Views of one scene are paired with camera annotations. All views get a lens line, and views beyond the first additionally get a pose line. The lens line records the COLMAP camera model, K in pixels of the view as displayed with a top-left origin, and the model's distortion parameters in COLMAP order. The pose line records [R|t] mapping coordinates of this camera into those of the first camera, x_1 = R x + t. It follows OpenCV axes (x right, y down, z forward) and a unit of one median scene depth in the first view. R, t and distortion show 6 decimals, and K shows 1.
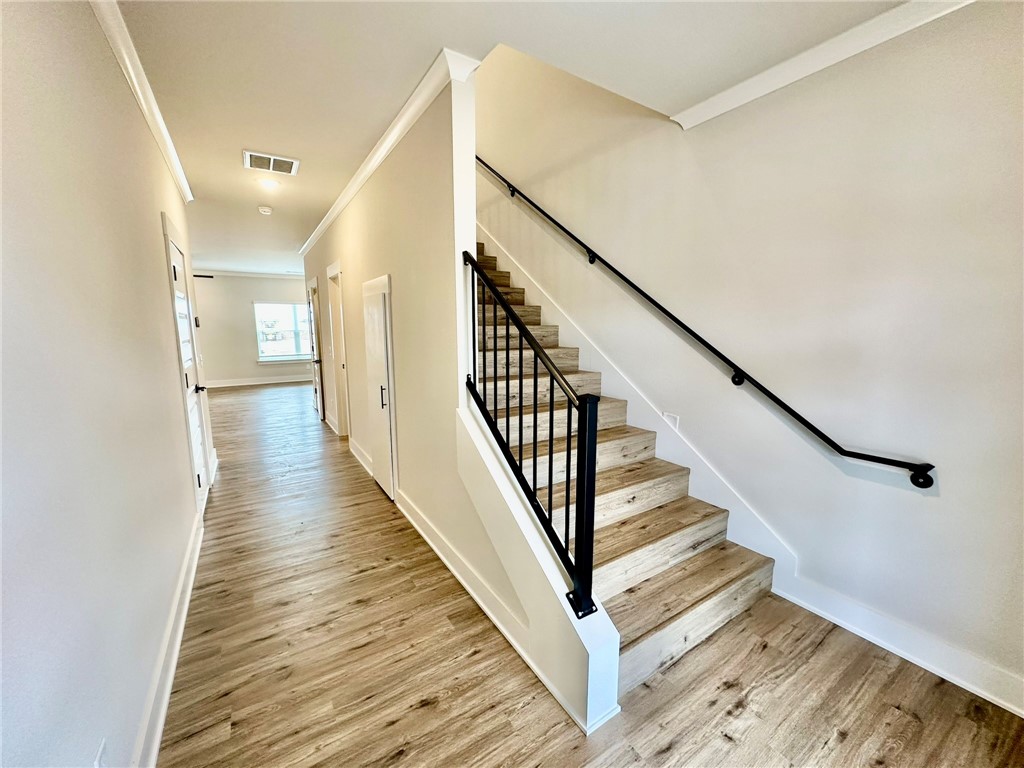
lens RADIAL K [[407.1, 0, 511.1], [0, 407.1, 384.2], [0, 0, 1]] dist [-0.005990, 0.000830]
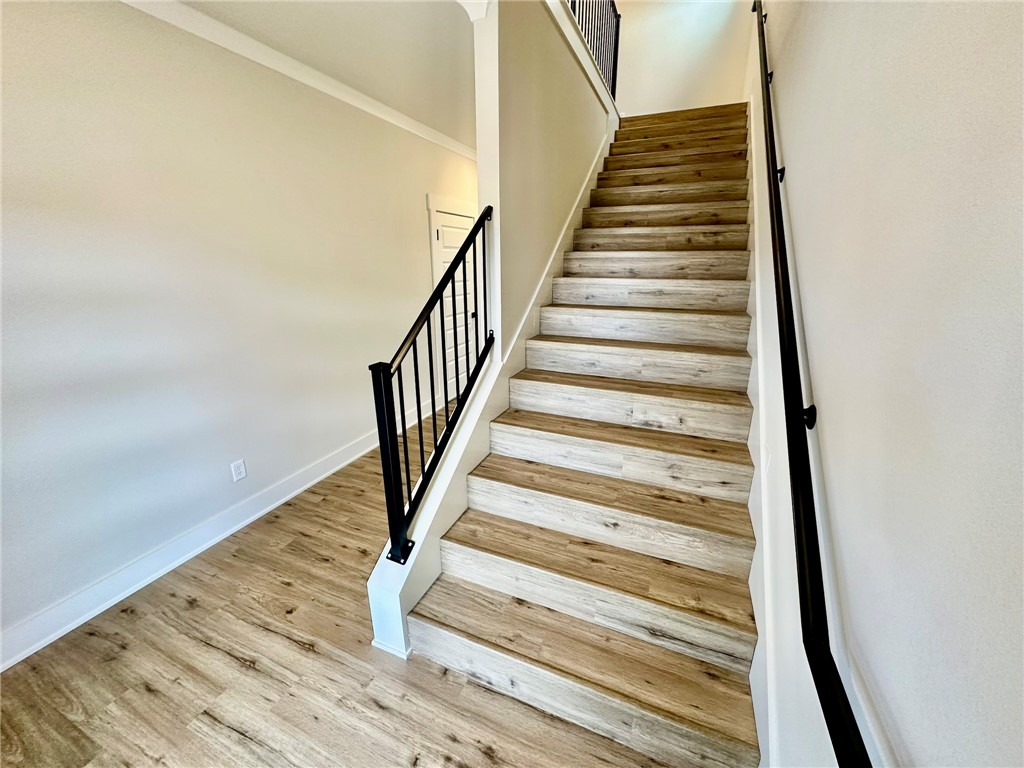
lens RADIAL K [[407.1, 0, 511.0], [0, 407.1, 383.9], [0, 0, 1]] dist [-0.005990, 0.000830]
pose [[0.560544, 0.246162, -0.790692, 0.823588], [-0.123608, 0.968973, 0.214036, -0.125887], [0.818848, -0.022241, 0.573580, 0.470848]]
